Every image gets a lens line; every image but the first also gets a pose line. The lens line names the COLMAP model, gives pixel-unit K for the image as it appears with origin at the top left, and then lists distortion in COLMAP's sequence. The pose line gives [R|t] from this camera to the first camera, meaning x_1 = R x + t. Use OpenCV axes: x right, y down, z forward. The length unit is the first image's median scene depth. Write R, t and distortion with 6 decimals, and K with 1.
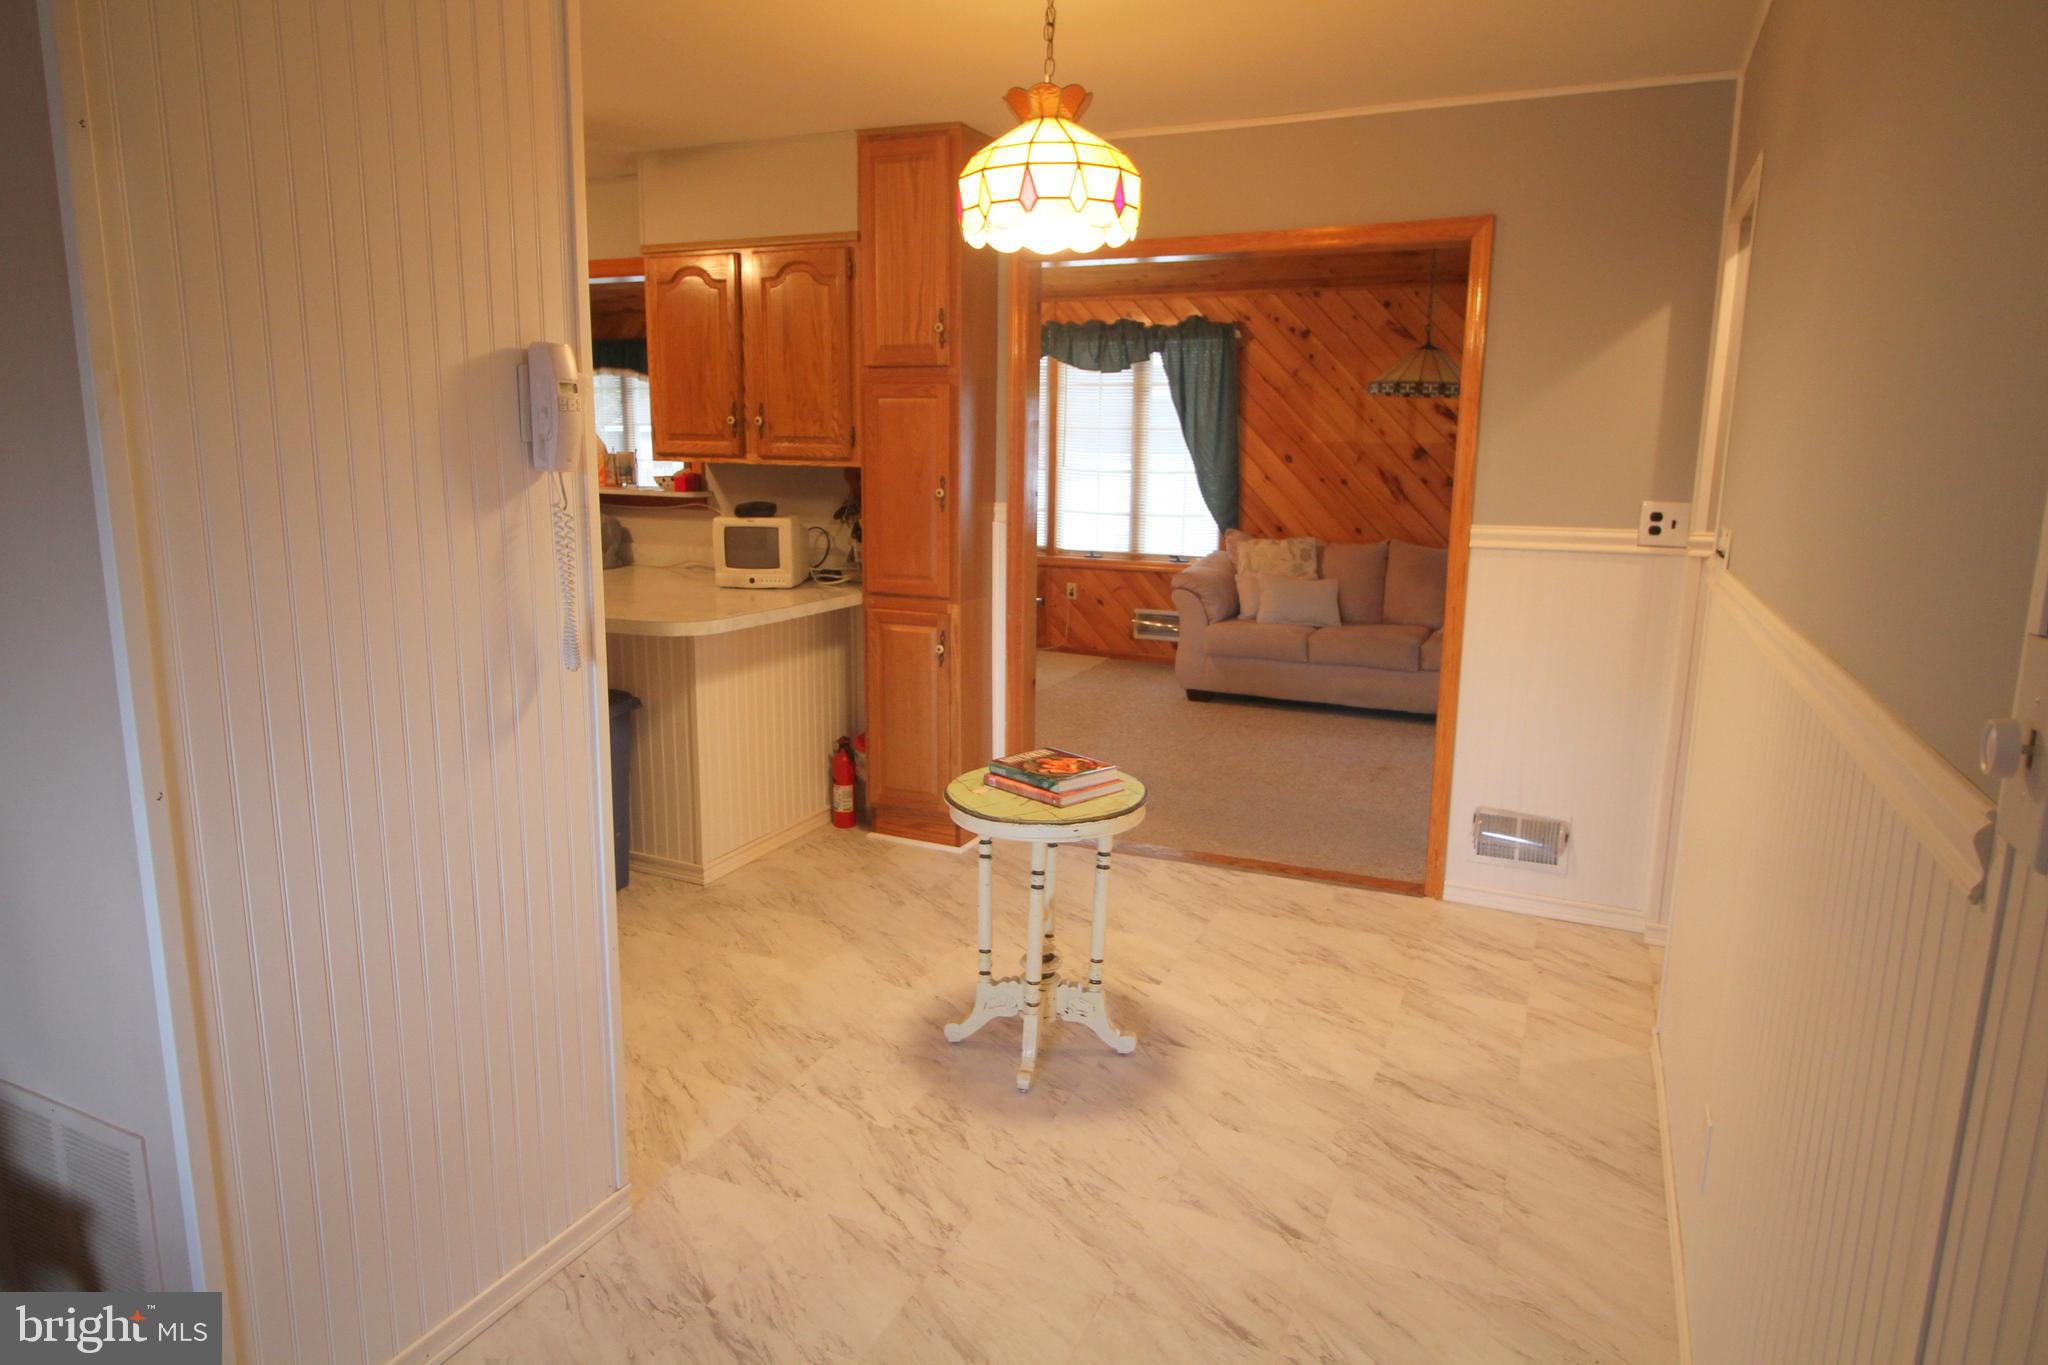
lens RADIAL K [[1223.8, 0, 1024.0], [0, 1223.8, 682.5], [0, 0, 1]] dist [-0.003559, -0.001721]
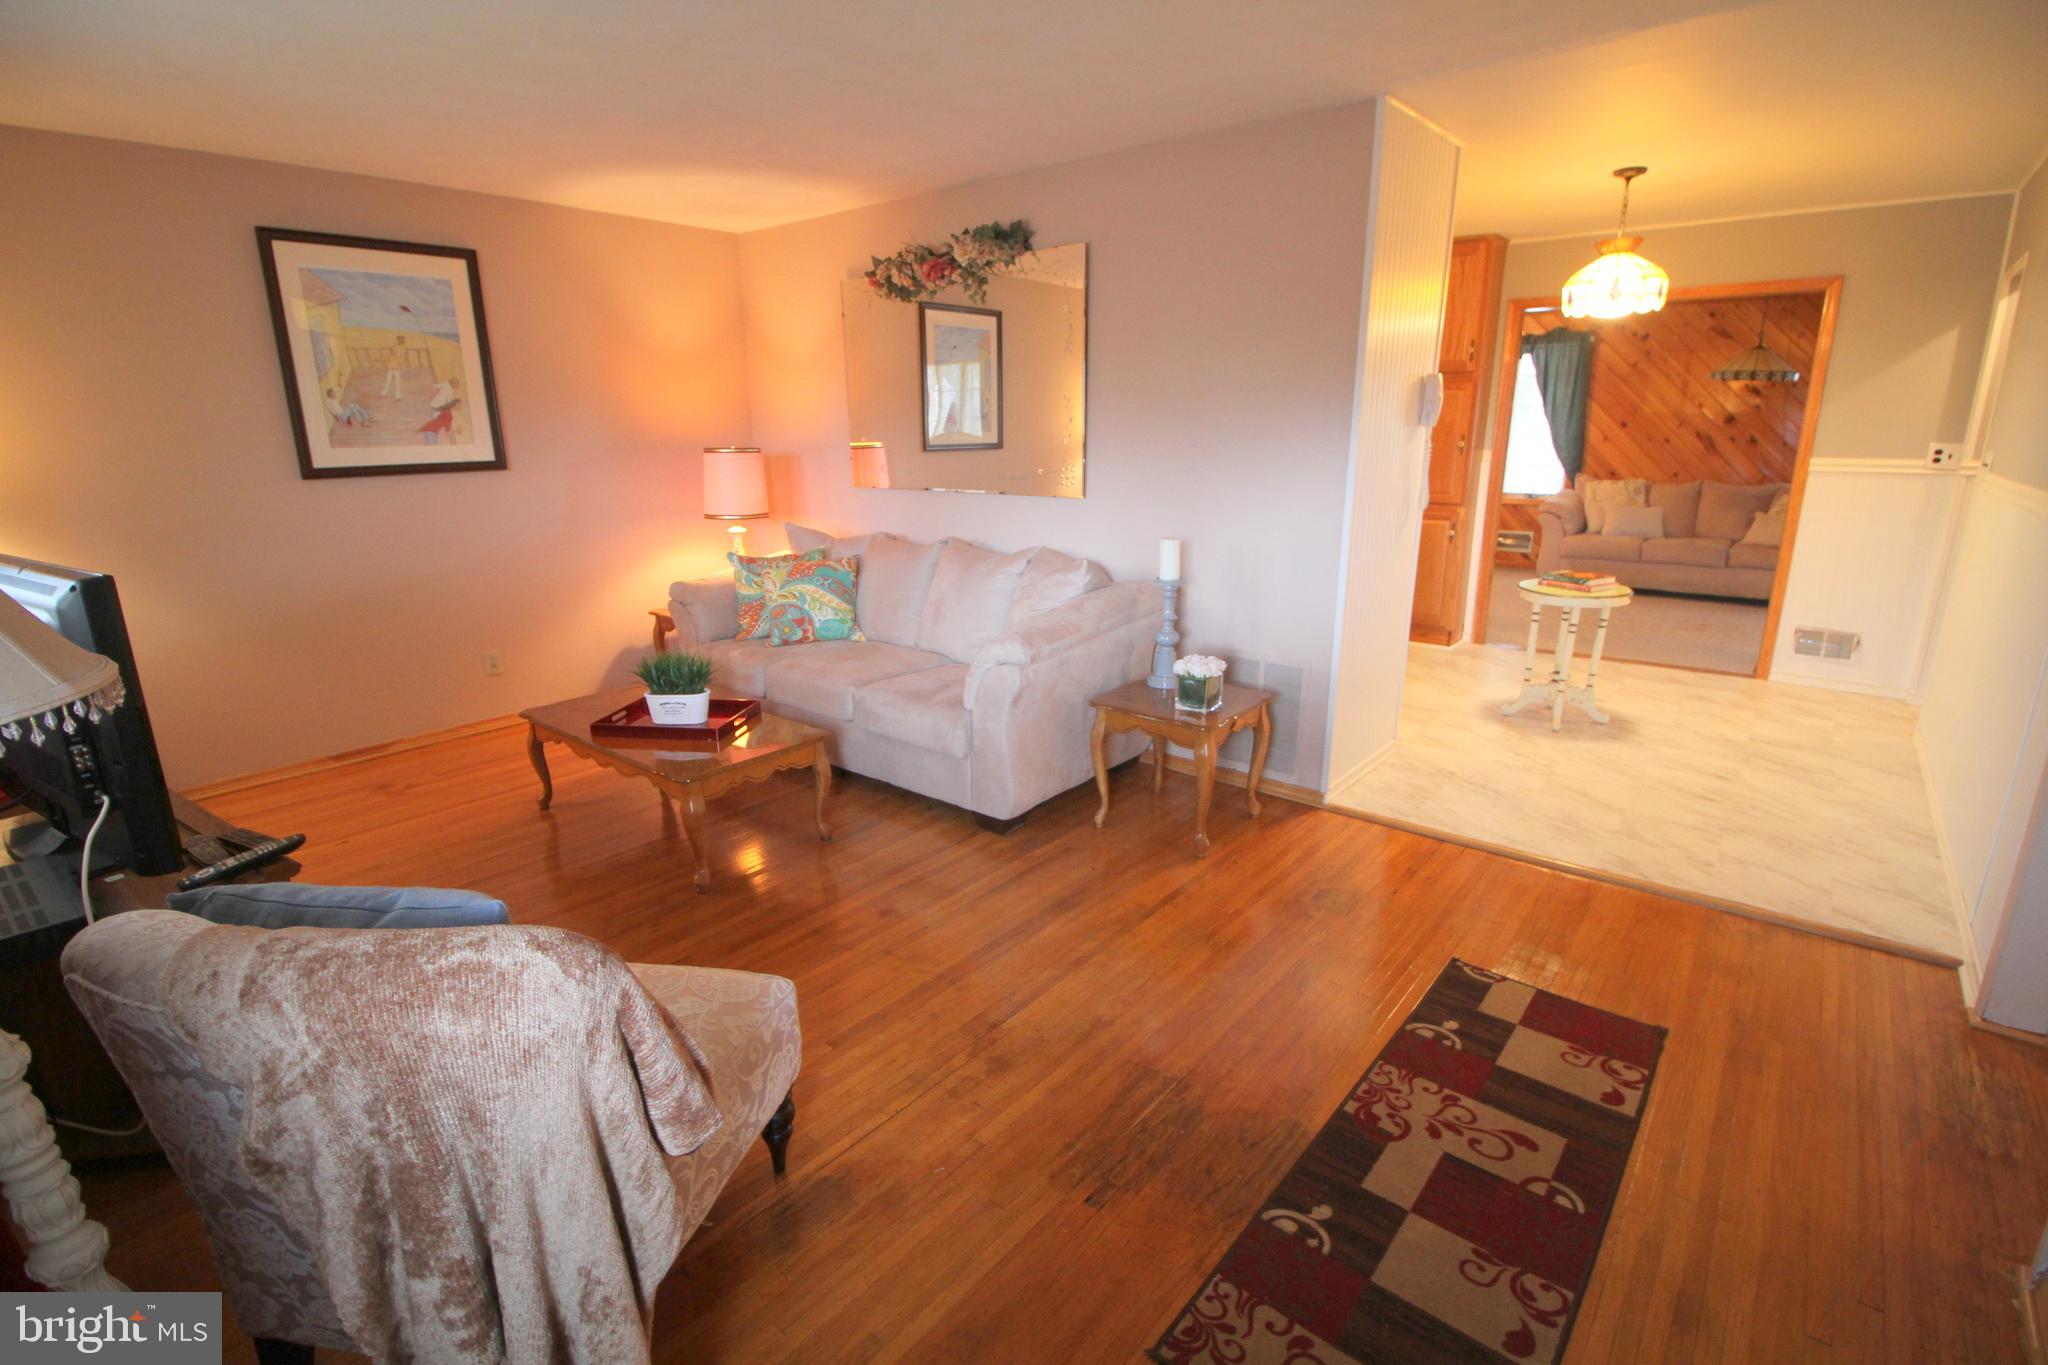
lens RADIAL K [[950.6, 0, 1019.5], [0, 950.6, 682.3], [0, 0, 1]] dist [-0.001855, -0.010096]
pose [[0.966278, 0.048069, -0.252973, -0.315902], [-0.030097, 0.996771, 0.074439, 0.106176], [0.255734, -0.064315, 0.964605, -0.515108]]
